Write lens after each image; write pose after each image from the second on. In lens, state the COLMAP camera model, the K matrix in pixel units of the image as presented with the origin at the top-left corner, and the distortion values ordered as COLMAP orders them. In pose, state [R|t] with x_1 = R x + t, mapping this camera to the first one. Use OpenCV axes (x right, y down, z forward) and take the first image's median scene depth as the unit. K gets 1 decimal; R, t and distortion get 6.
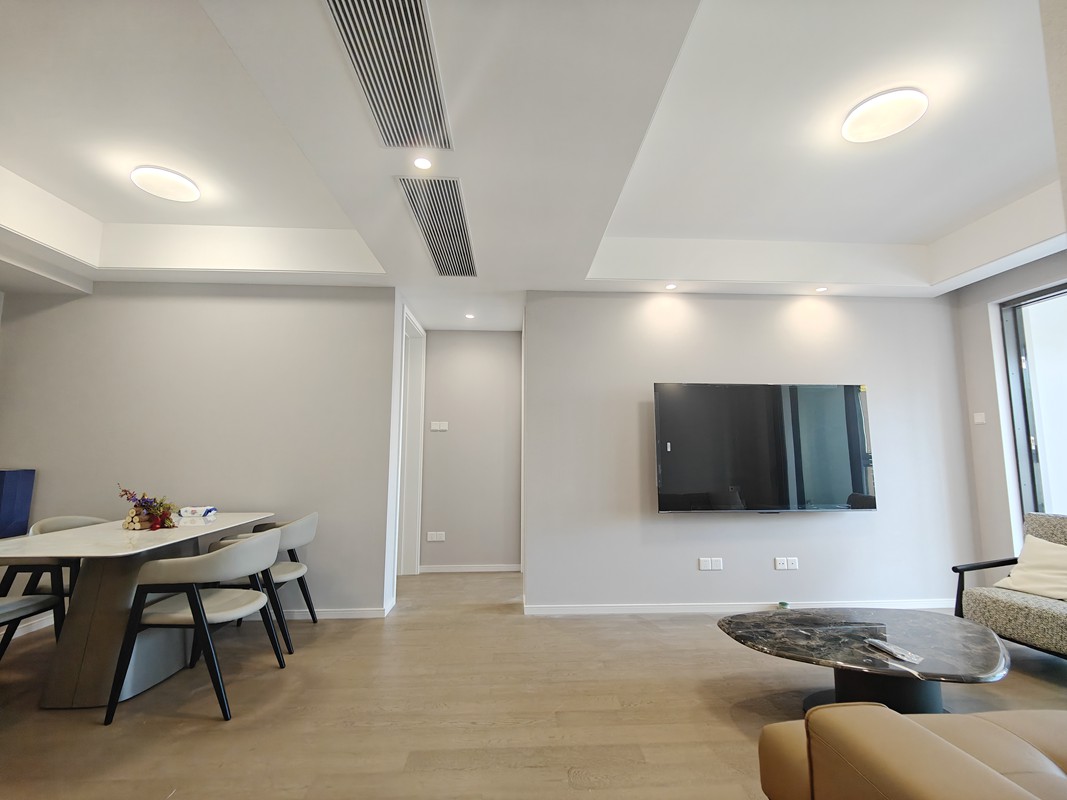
lens RADIAL K [[473.5, 0, 533.5], [0, 473.5, 400.0], [0, 0, 1]] dist [-0.000424, -0.000358]
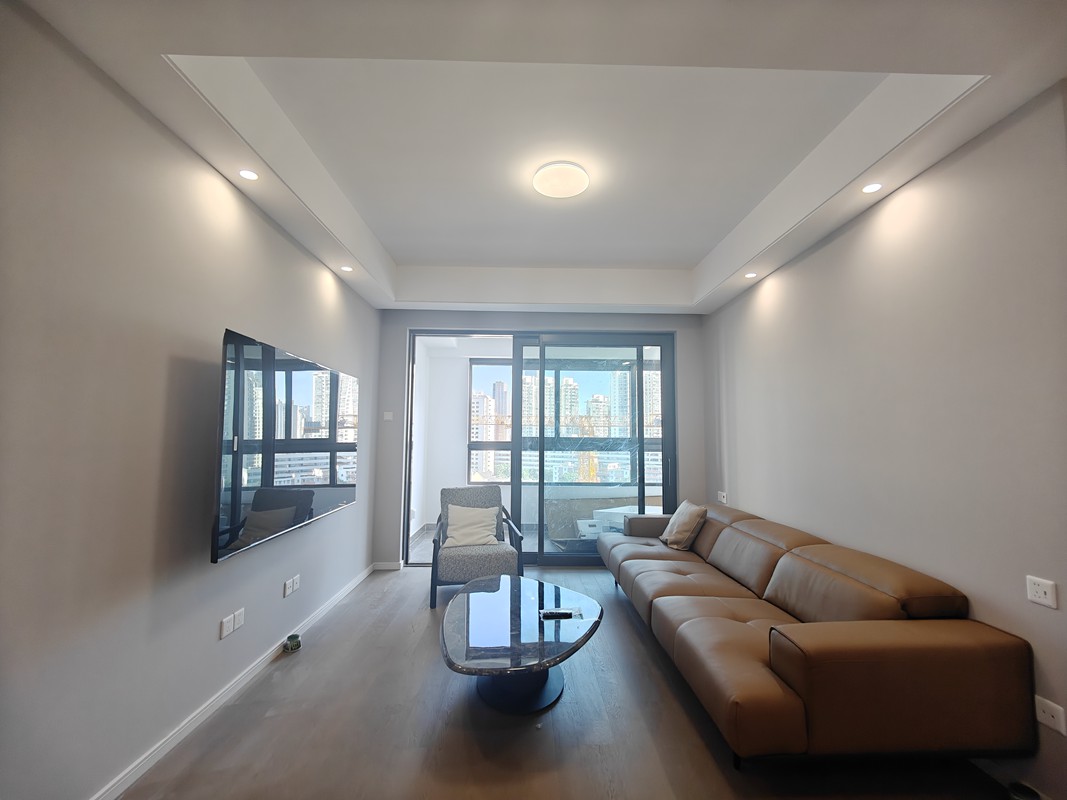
lens RADIAL K [[473.5, 0, 533.5], [0, 473.5, 400.0], [0, 0, 1]] dist [-0.000424, -0.000358]
pose [[0.026237, 0.080112, 0.996440, -0.280471], [-0.117877, 0.990077, -0.076497, 0.047162], [-0.992682, -0.115450, 0.035420, 0.601433]]
